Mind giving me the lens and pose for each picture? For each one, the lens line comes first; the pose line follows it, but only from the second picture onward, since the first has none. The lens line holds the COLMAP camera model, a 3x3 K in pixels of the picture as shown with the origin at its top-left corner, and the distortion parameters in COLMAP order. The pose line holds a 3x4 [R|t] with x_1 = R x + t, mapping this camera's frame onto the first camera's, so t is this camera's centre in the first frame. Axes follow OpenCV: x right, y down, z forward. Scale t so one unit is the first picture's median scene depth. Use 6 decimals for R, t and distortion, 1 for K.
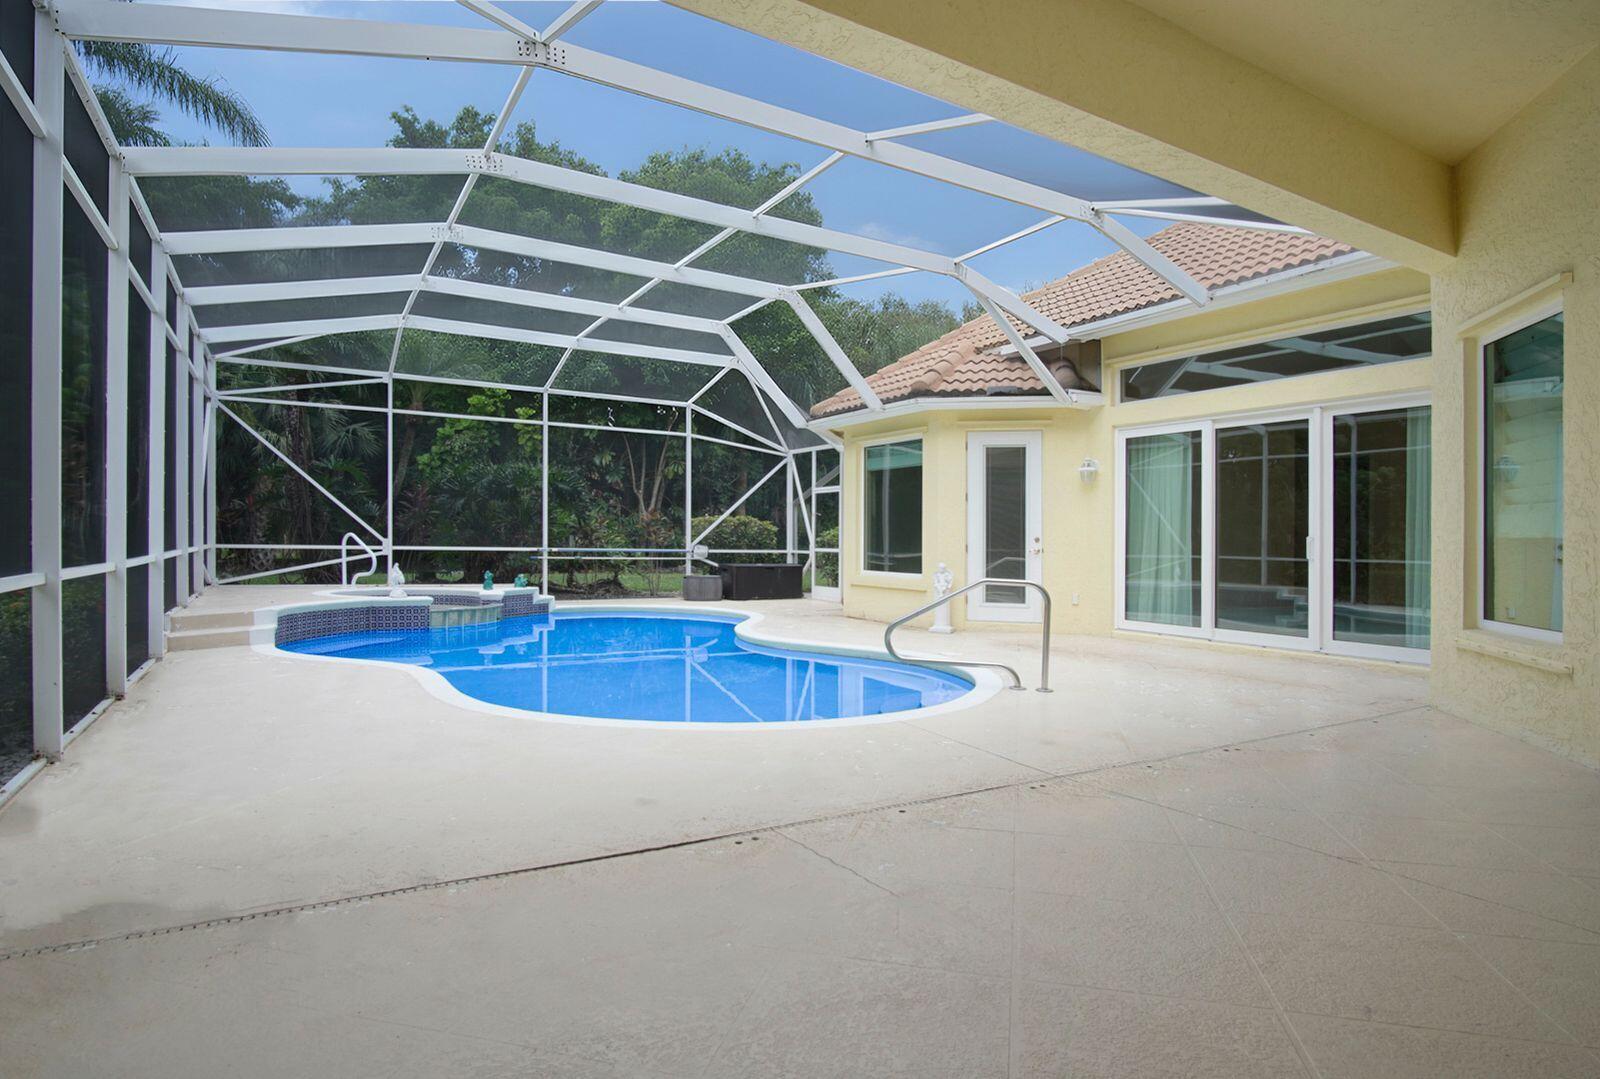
lens RADIAL K [[866.1, 0, 798.7], [0, 866.1, 535.5], [0, 0, 1]] dist [-0.001535, 0.000160]
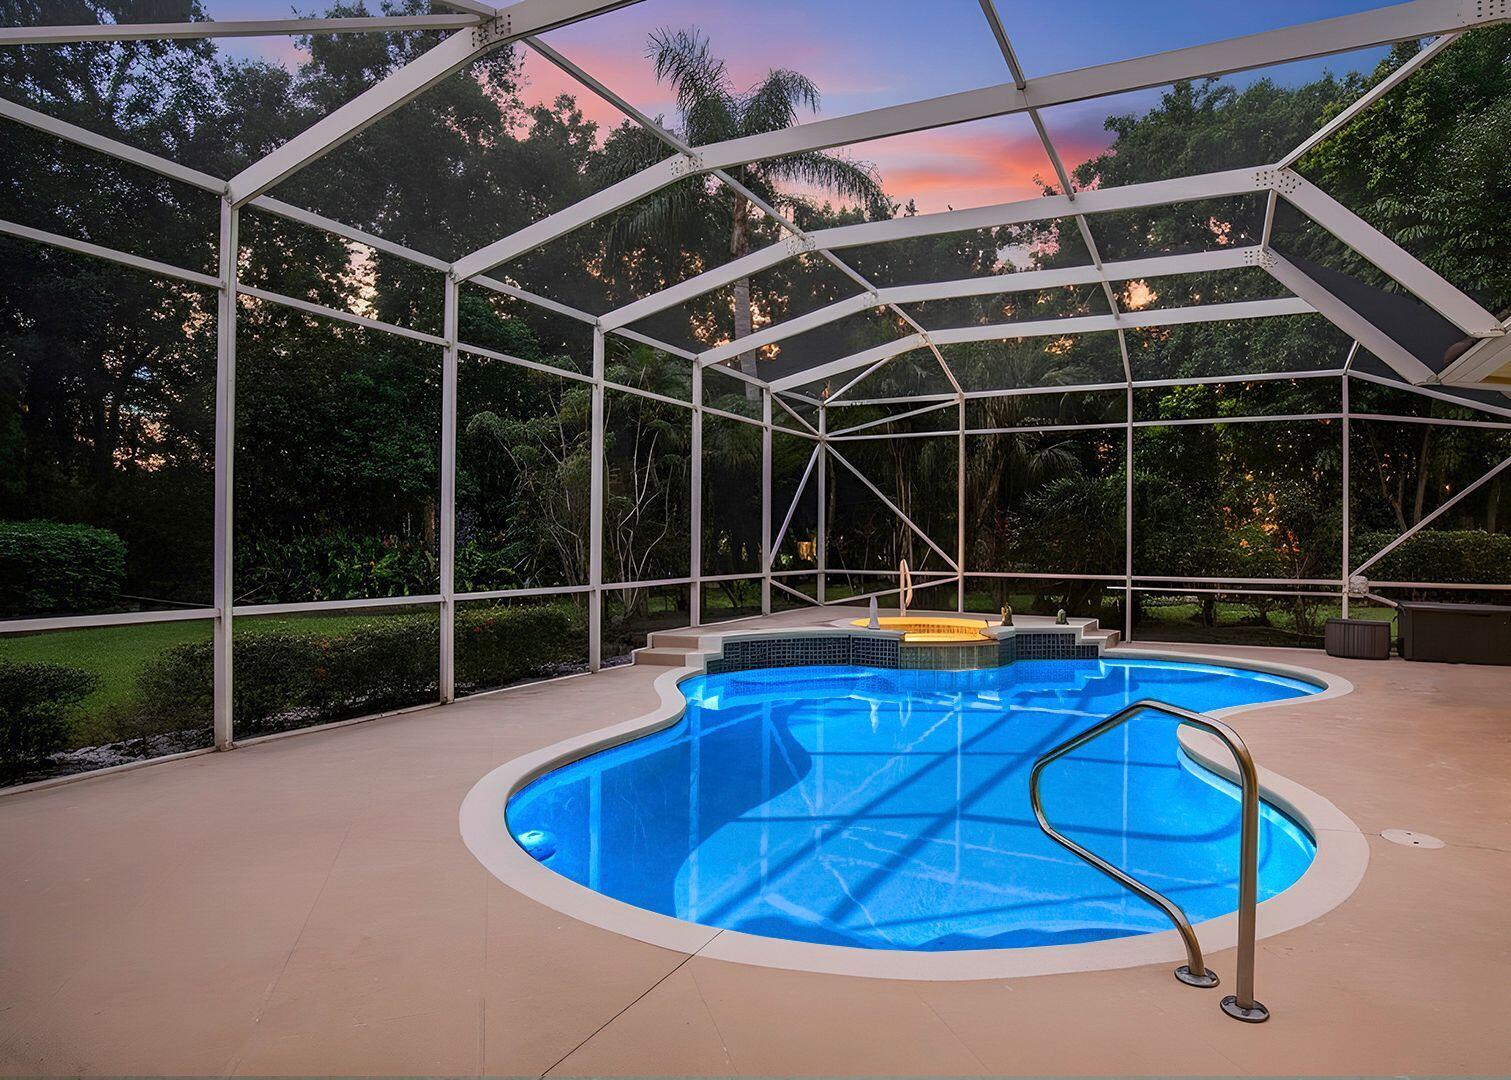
lens RADIAL K [[881.6, 0, 755.9], [0, 881.6, 541.2], [0, 0, 1]] dist [-0.004079, -0.000113]
pose [[0.586736, -0.014419, -0.809650, 0.191054], [0.005952, 0.999891, -0.013493, -0.010594], [0.809756, 0.003098, 0.586758, 0.235554]]
